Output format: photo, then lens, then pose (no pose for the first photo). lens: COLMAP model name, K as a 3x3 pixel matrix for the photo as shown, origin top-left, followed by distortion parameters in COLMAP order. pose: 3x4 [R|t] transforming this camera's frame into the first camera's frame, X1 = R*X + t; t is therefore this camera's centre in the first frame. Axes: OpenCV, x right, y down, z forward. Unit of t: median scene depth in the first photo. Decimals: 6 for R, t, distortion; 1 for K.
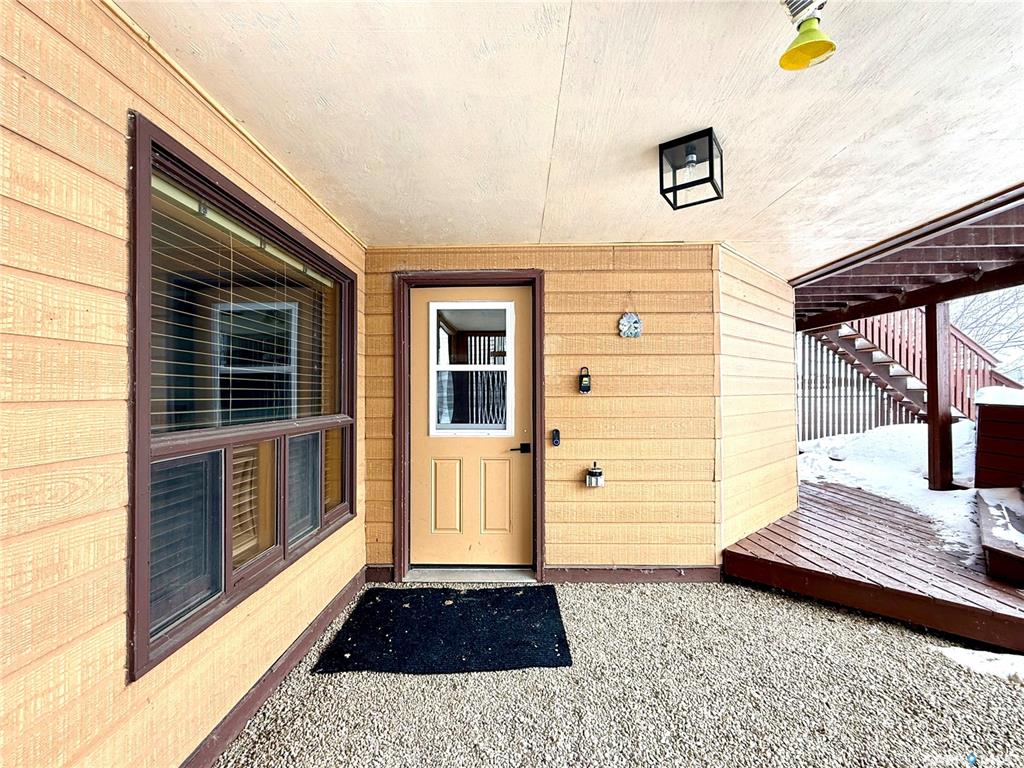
lens RADIAL K [[453.8, 0, 511.1], [0, 453.8, 387.4], [0, 0, 1]] dist [0.000838, -0.000174]
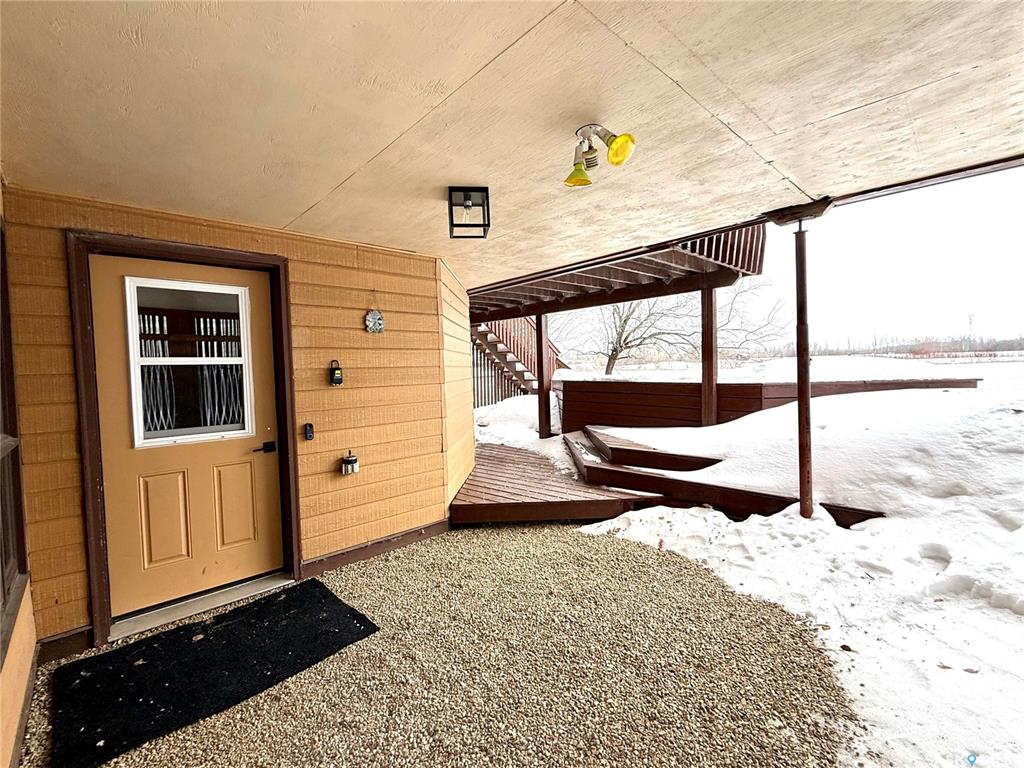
lens RADIAL K [[453.8, 0, 513.9], [0, 453.8, 388.2], [0, 0, 1]] dist [0.000838, -0.000174]
pose [[0.714492, -0.048004, 0.697995, -0.266867], [0.021624, 0.998682, 0.046548, -0.020313], [-0.699310, -0.018164, 0.714588, -0.017385]]
